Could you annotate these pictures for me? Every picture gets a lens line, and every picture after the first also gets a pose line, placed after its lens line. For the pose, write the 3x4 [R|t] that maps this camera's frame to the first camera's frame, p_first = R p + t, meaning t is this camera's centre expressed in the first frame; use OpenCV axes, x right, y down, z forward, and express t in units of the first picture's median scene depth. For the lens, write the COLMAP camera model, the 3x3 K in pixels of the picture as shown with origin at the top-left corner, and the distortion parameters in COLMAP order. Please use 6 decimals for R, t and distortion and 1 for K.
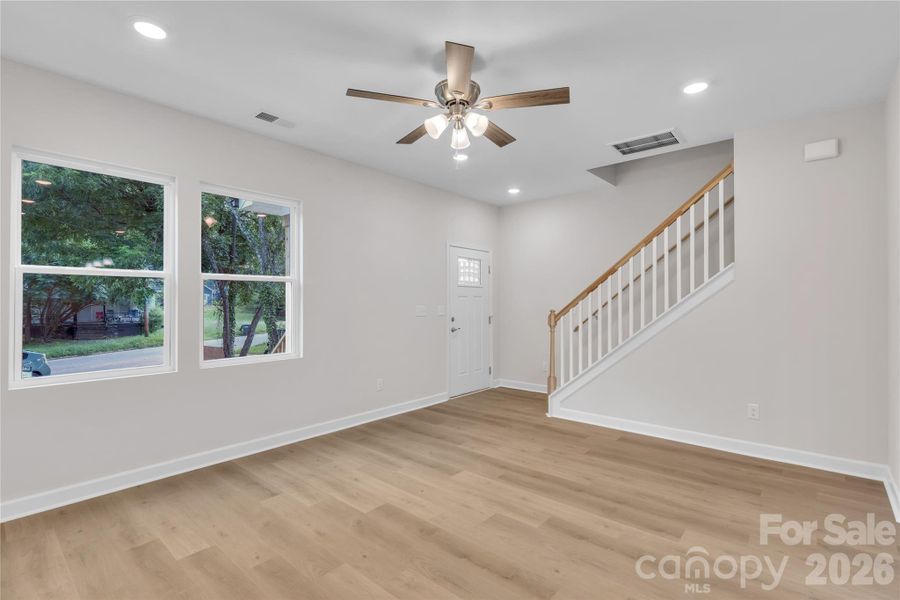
lens RADIAL K [[417.0, 0, 429.5], [0, 417.0, 298.4], [0, 0, 1]] dist [0.003975, -0.000226]
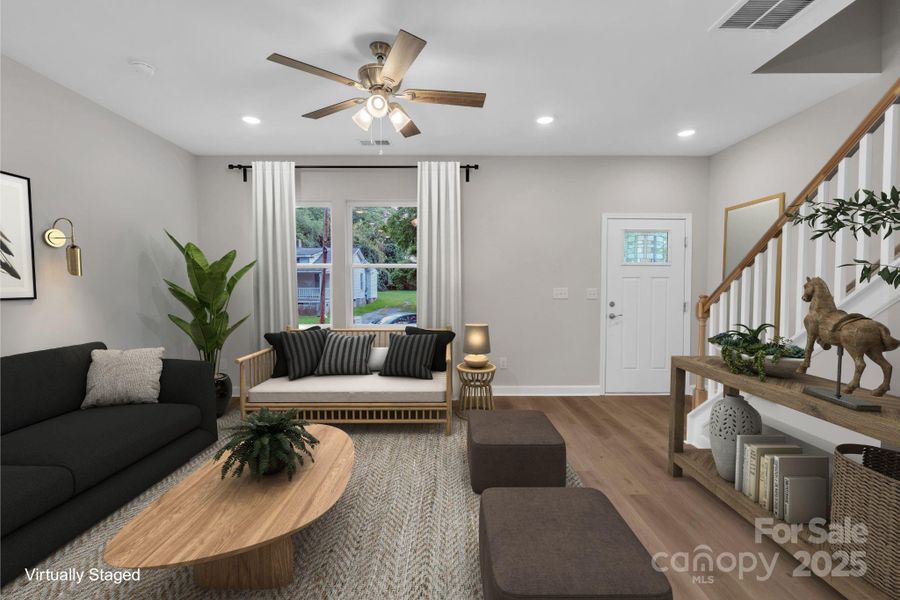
lens RADIAL K [[373.2, 0, 435.6], [0, 373.2, 297.6], [0, 0, 1]] dist [-0.010187, -0.000441]
pose [[0.671508, 0.016760, -0.740807, 0.391878], [0.010529, 0.999427, 0.032155, 0.008026], [0.740922, -0.029392, 0.670948, 0.218683]]
